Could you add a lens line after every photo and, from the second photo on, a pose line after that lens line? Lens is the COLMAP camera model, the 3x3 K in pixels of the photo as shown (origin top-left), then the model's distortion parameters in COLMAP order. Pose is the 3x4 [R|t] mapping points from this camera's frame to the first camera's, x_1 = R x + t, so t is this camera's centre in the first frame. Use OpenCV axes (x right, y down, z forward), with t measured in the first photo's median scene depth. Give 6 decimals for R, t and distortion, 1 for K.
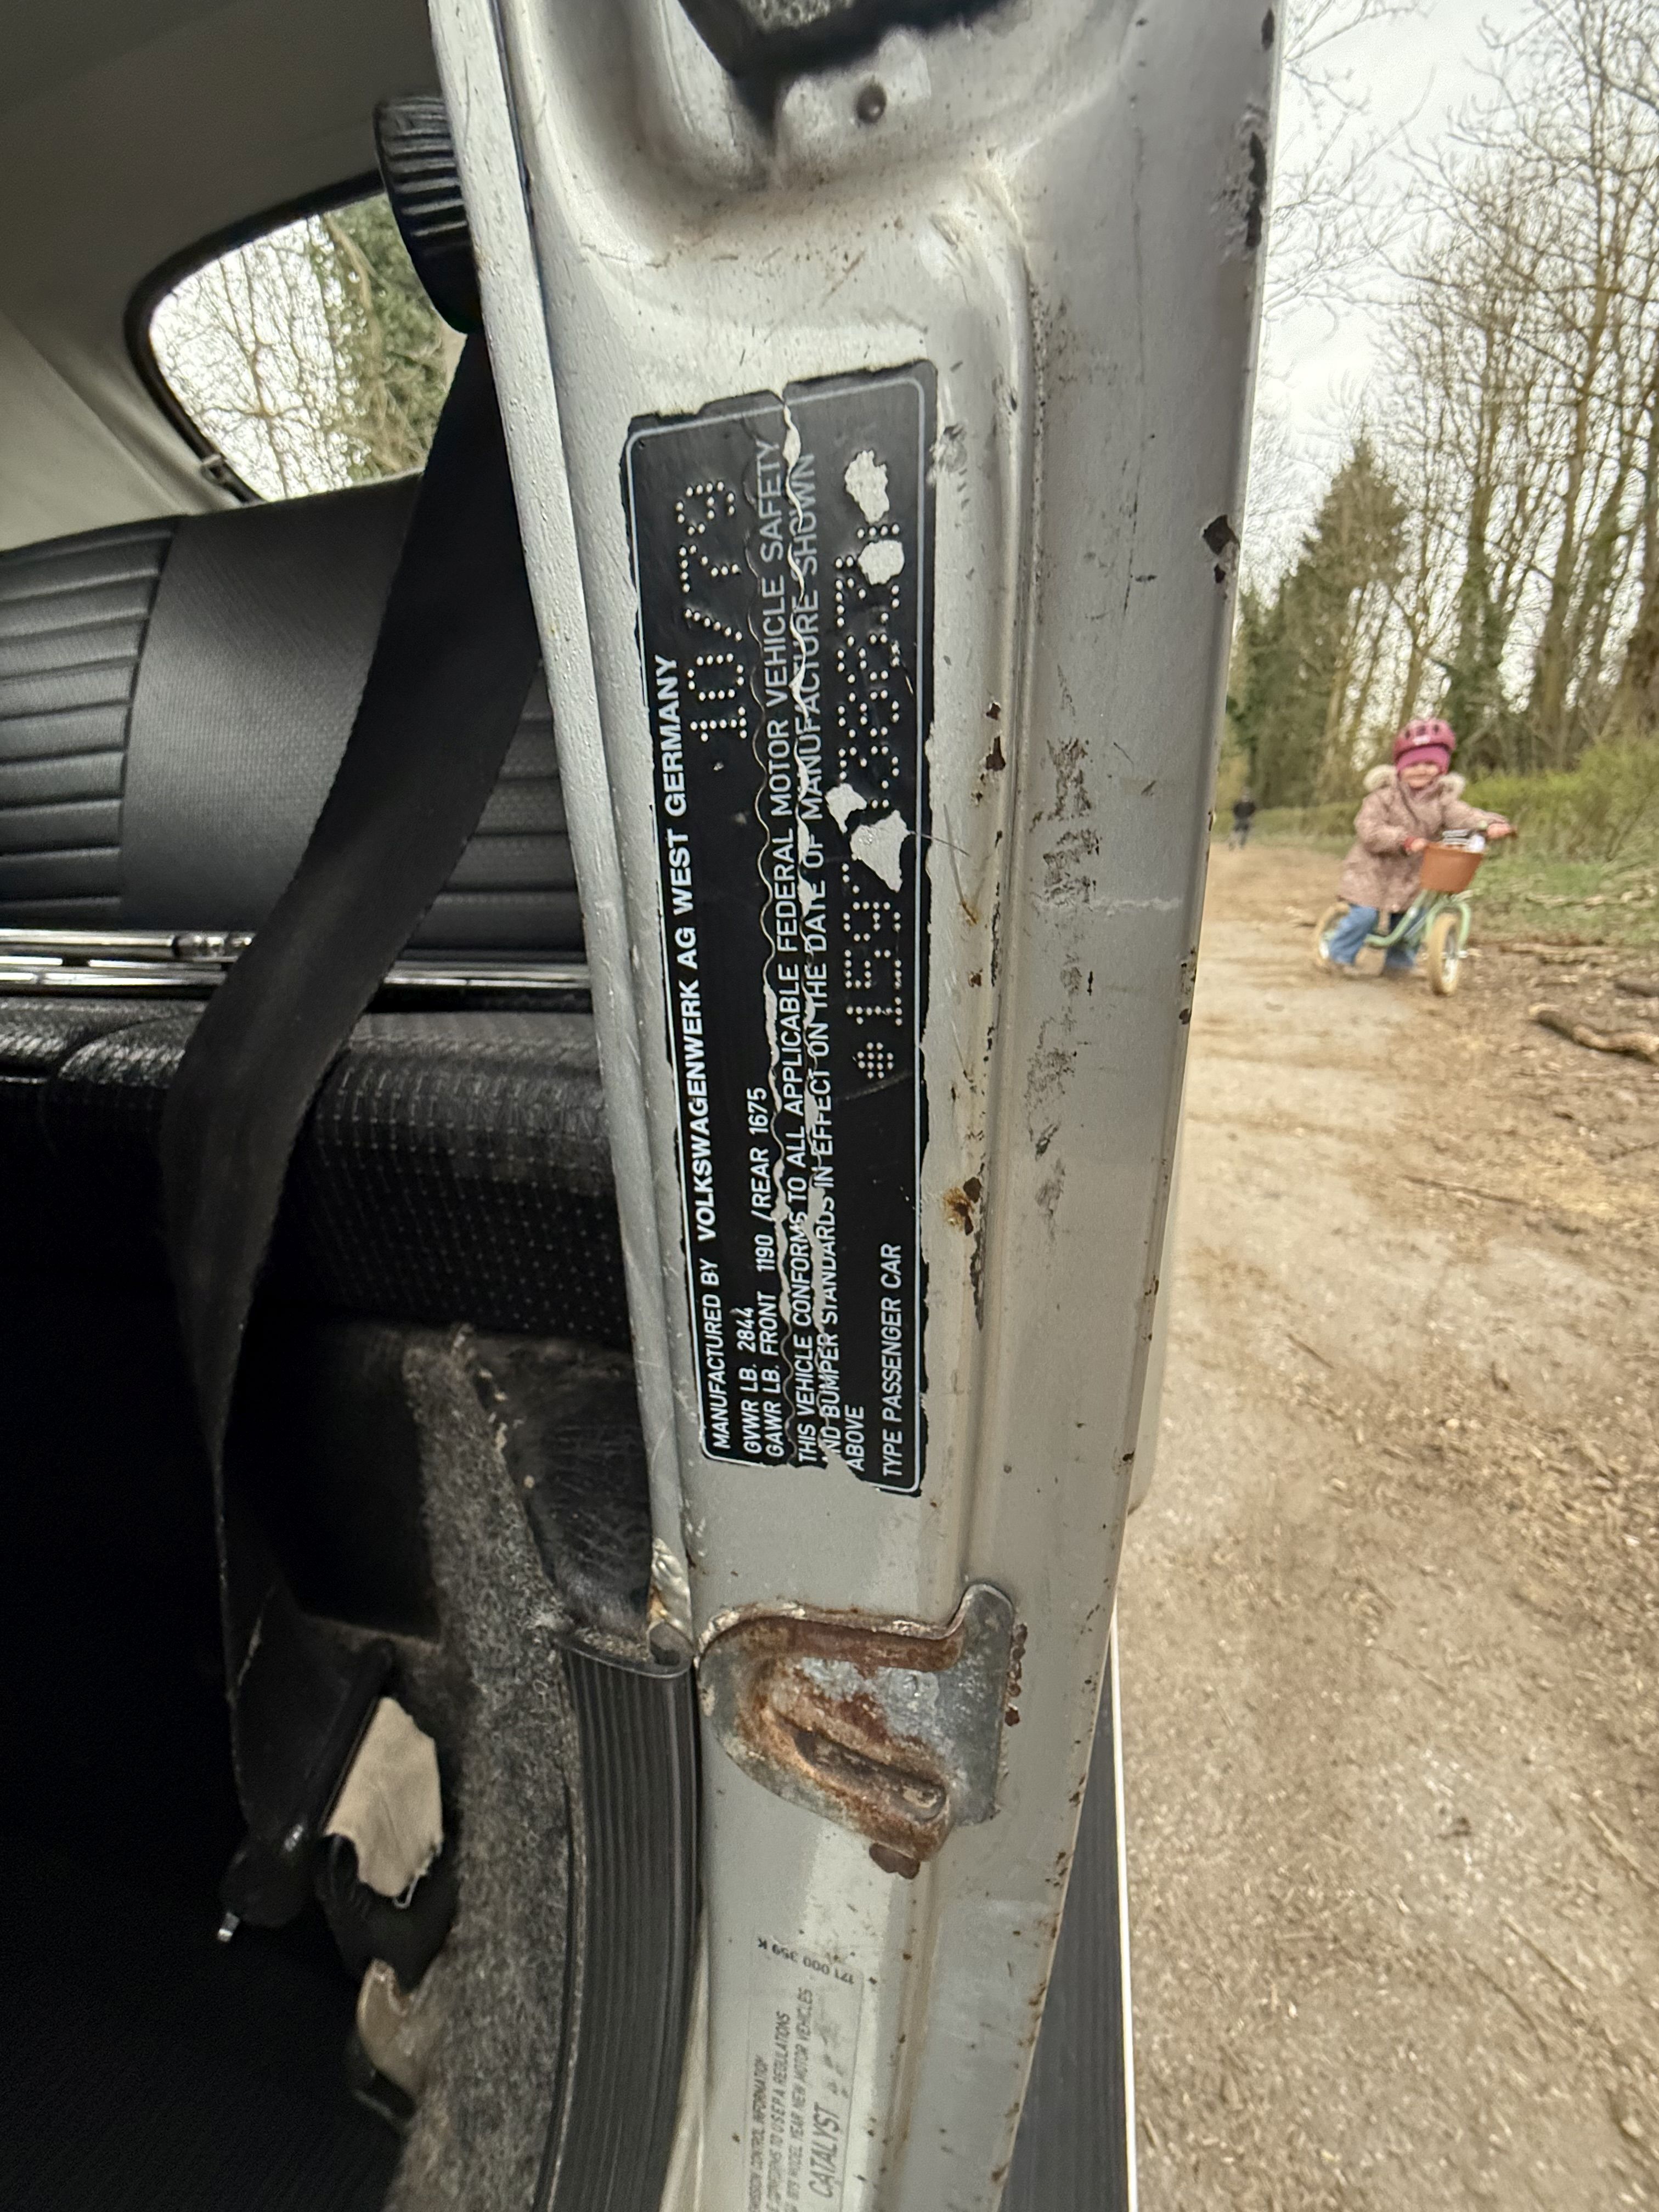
lens RADIAL K [[880.7, 0, 829.5], [0, 880.7, 1106.0], [0, 0, 1]] dist [0.001850, -0.000409]
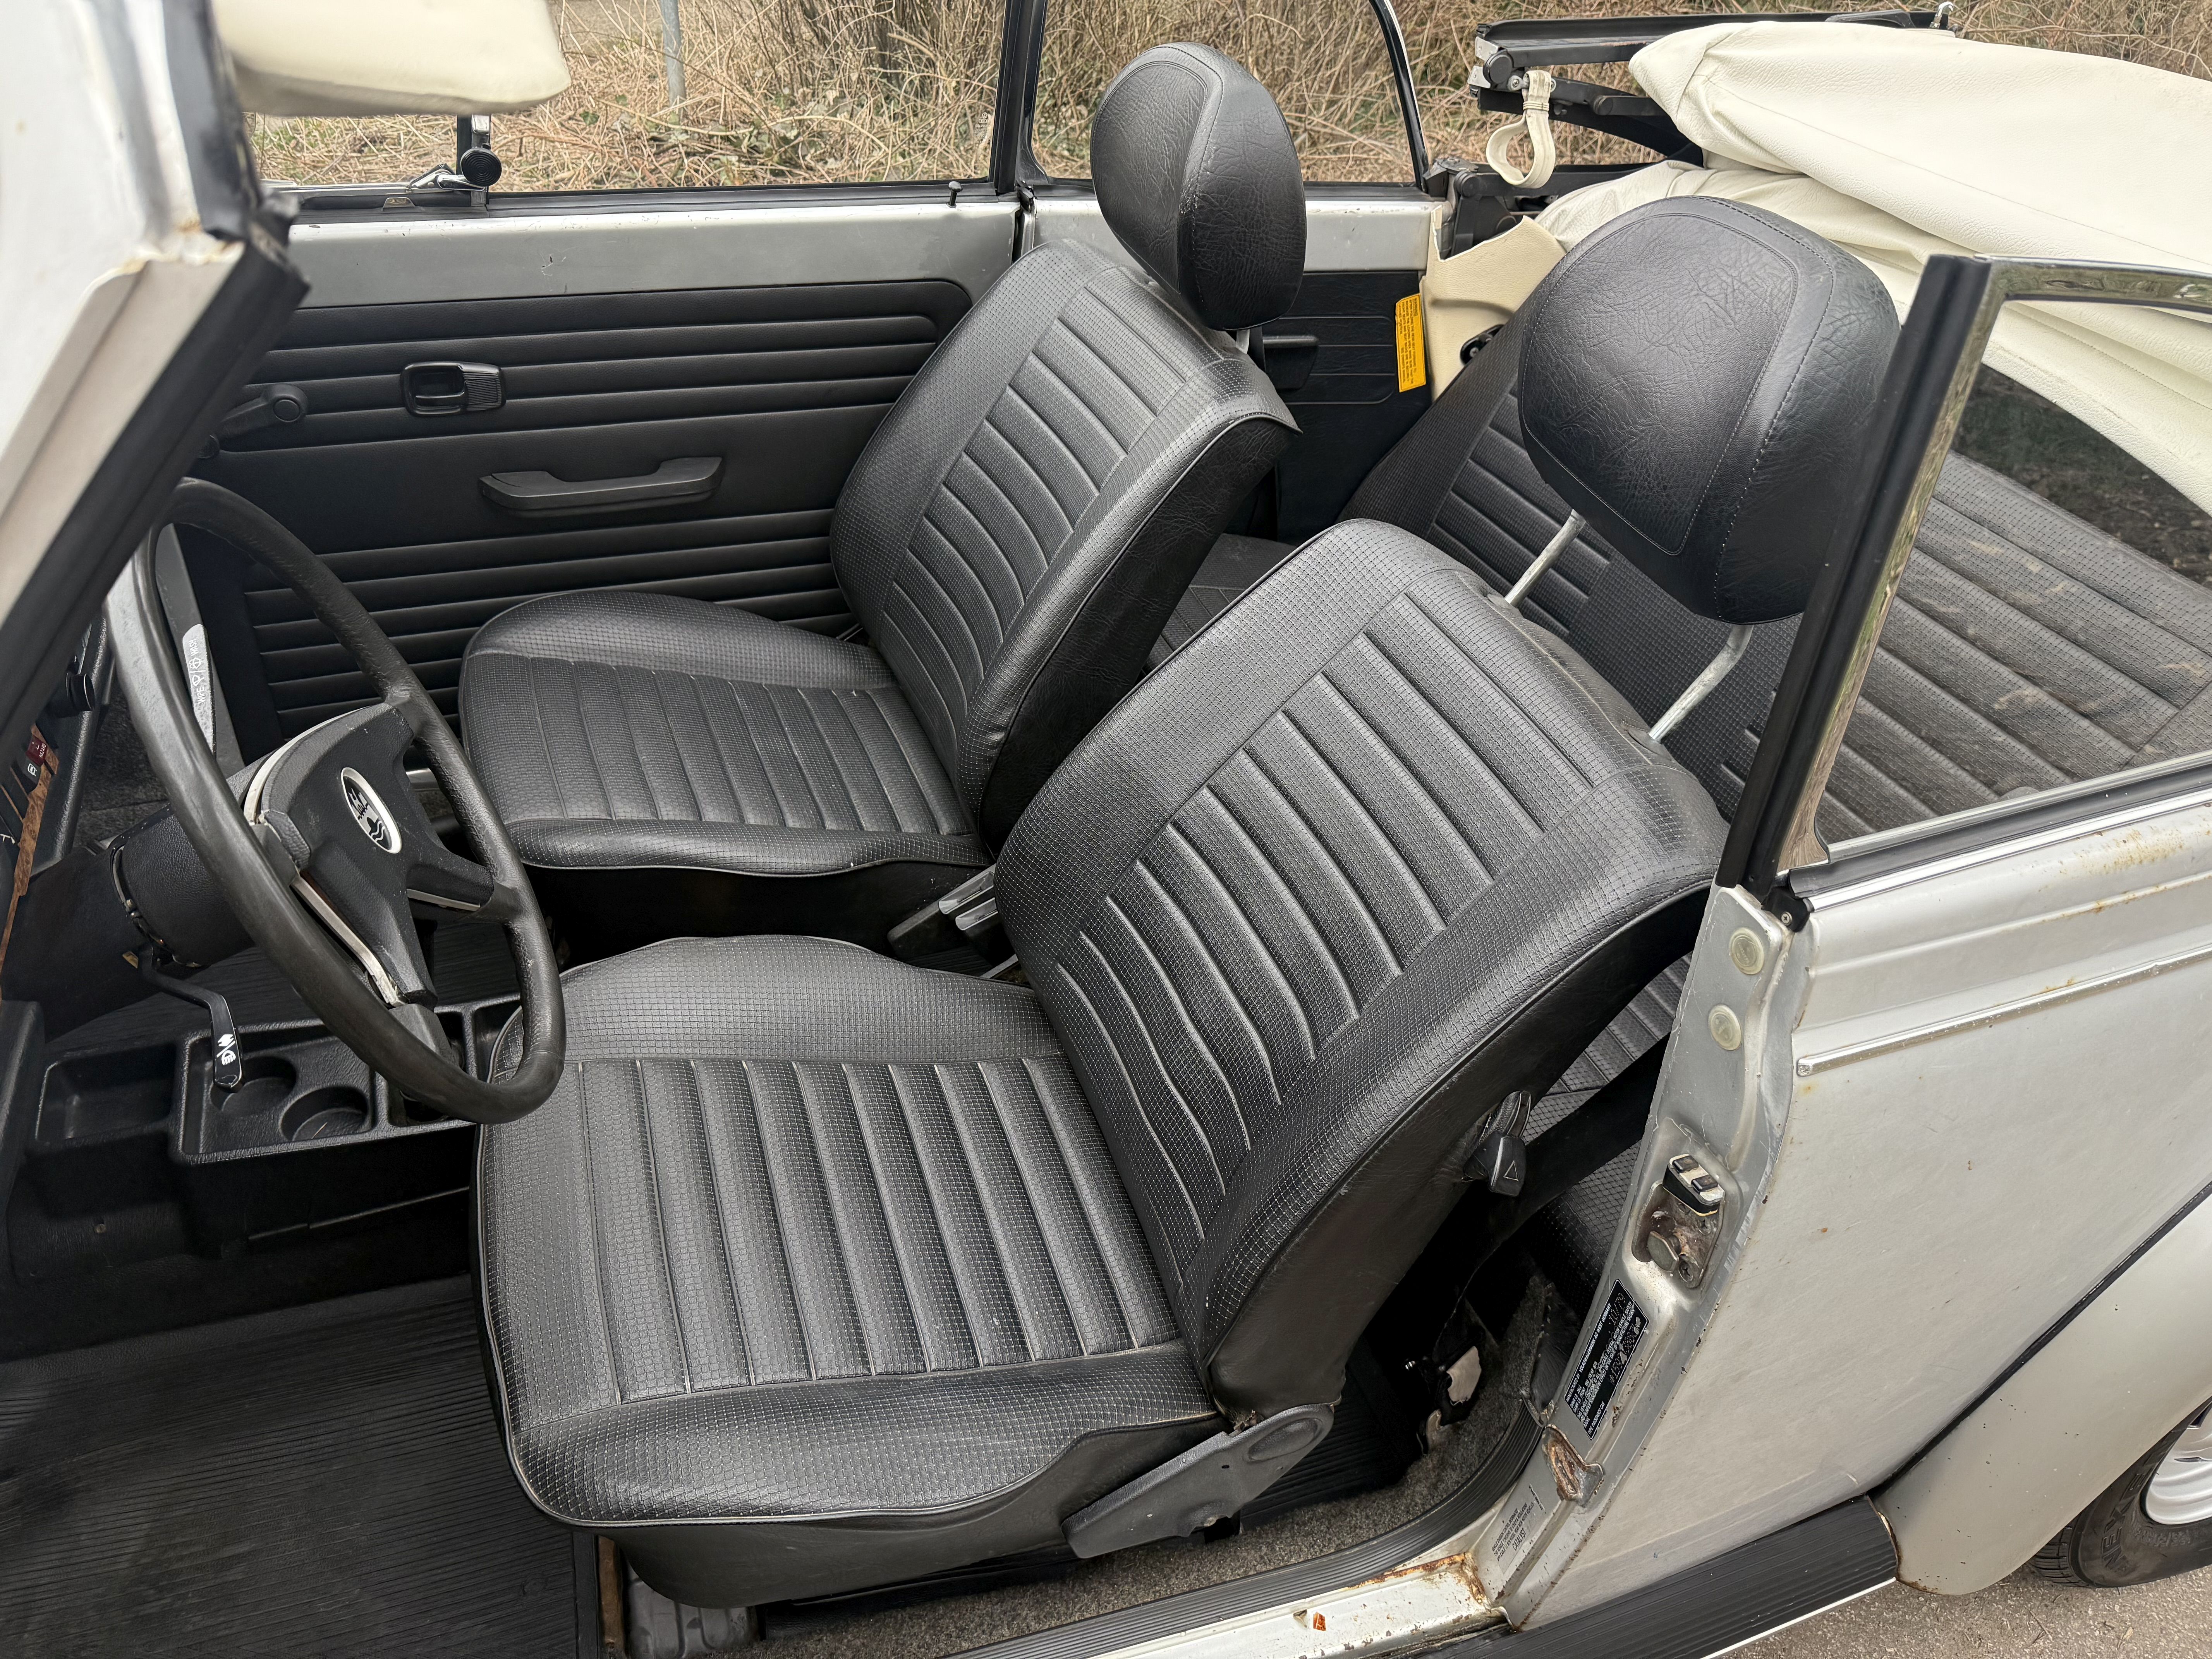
lens RADIAL K [[1560.6, 0, 1106.0], [0, 1560.6, 829.5], [0, 0, 1]] dist [-0.002113, -0.001369]
pose [[0.589495, 0.540944, -0.599895, 0.943716], [-0.325249, 0.838746, 0.436712, -2.665774], [0.739397, -0.062324, 0.670379, -3.302914]]
